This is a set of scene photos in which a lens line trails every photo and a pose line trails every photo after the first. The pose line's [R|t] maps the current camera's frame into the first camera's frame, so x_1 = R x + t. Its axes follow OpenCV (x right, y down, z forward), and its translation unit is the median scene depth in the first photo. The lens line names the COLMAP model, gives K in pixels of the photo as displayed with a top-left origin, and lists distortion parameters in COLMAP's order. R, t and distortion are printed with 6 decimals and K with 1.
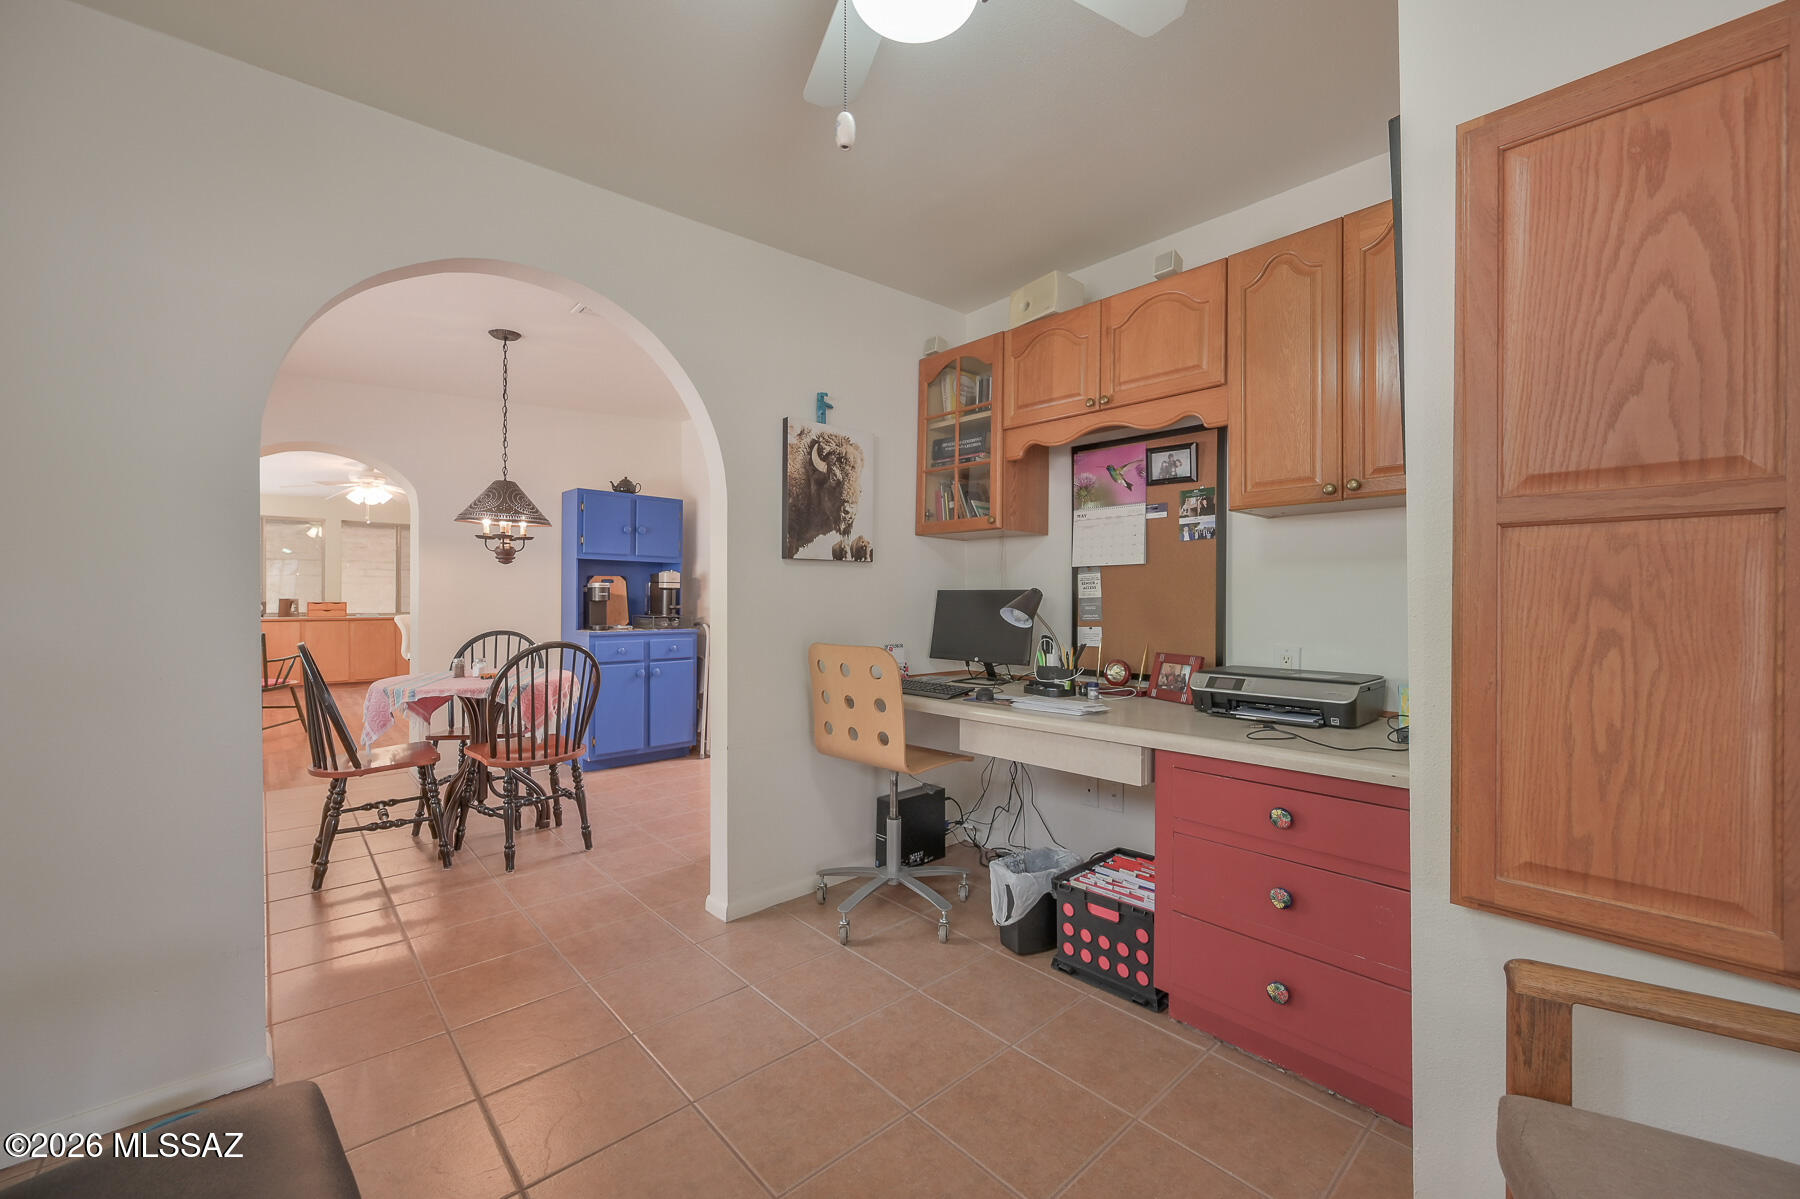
lens RADIAL K [[704.7, 0, 900.4], [0, 704.7, 603.4], [0, 0, 1]] dist [-0.001456, -0.000568]
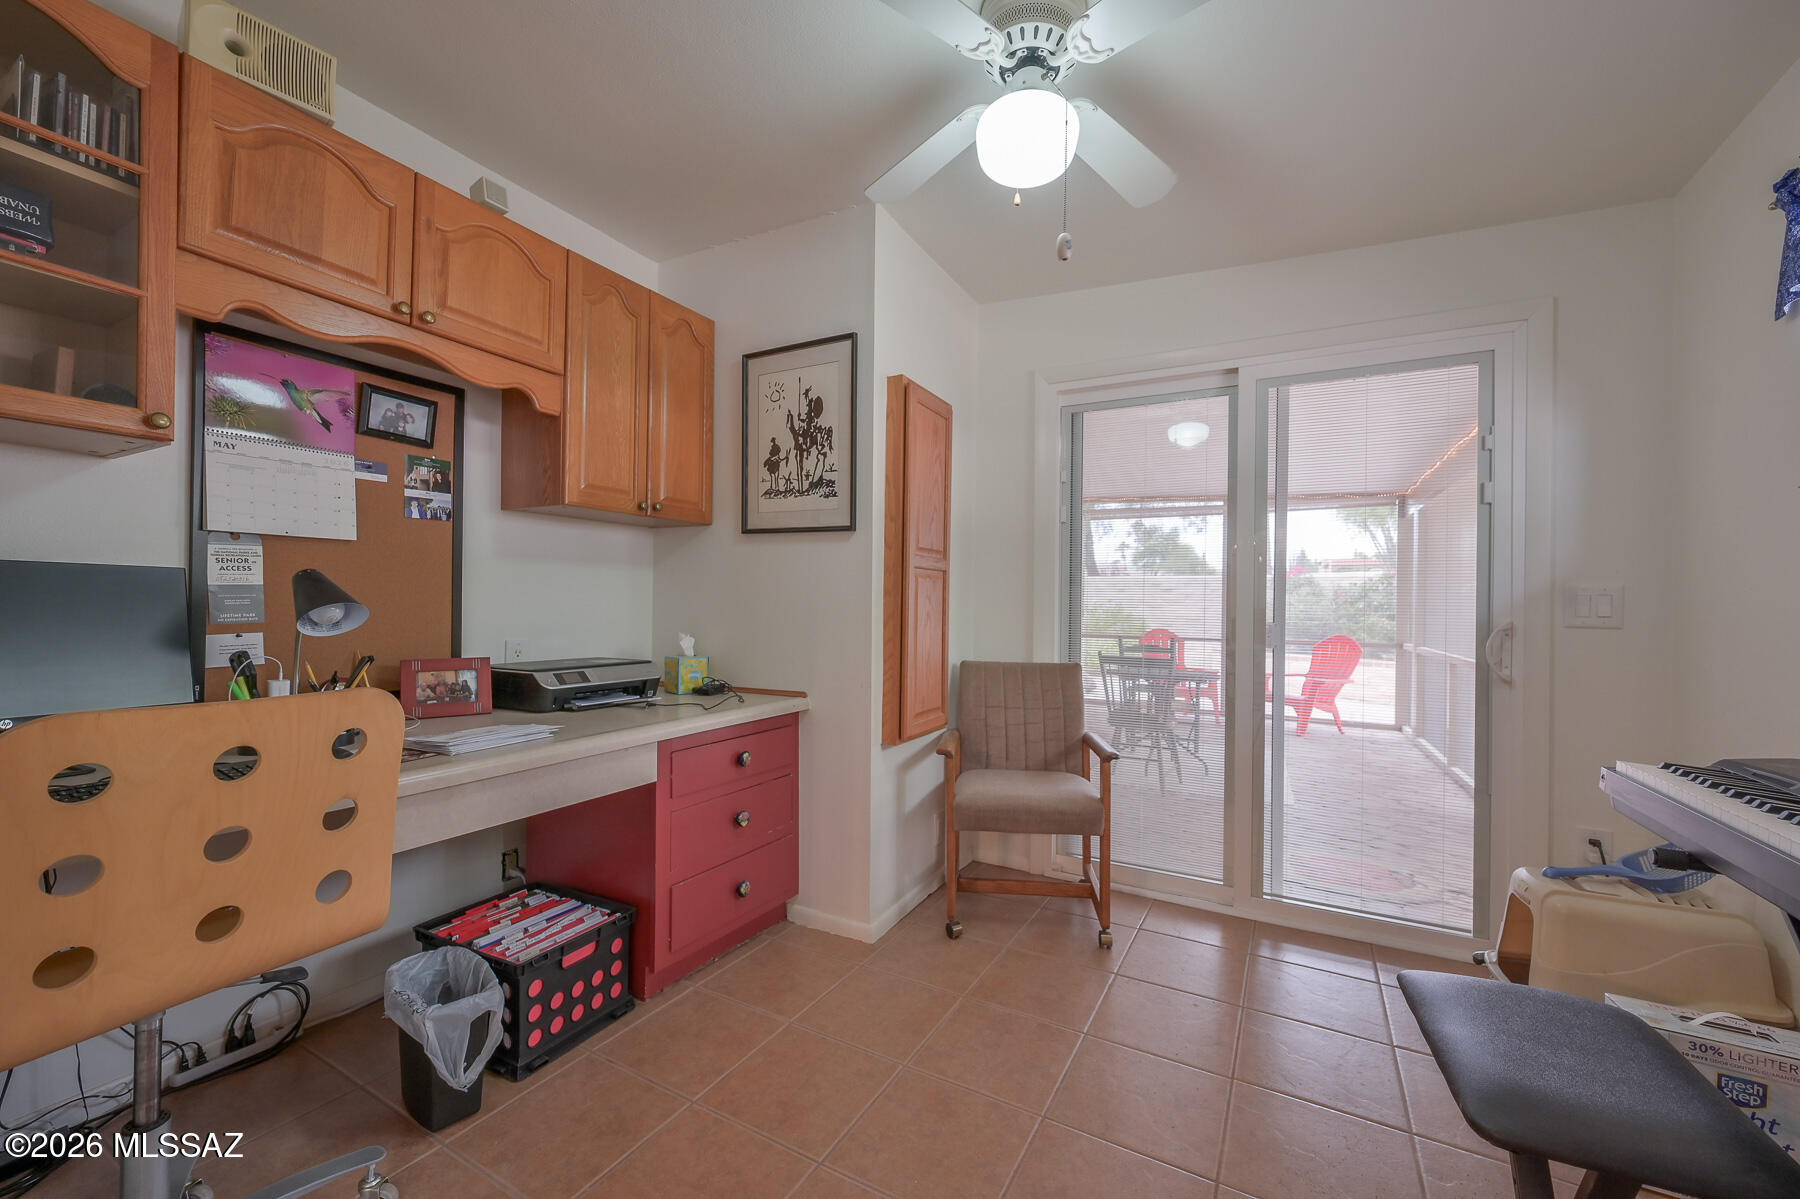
lens RADIAL K [[704.7, 0, 900.4], [0, 704.7, 603.4], [0, 0, 1]] dist [-0.001456, -0.000568]
pose [[-0.311327, -0.005387, 0.950287, -0.538251], [-0.011657, 0.999930, 0.001849, -0.000037], [-0.950231, -0.010502, -0.311368, 0.735825]]
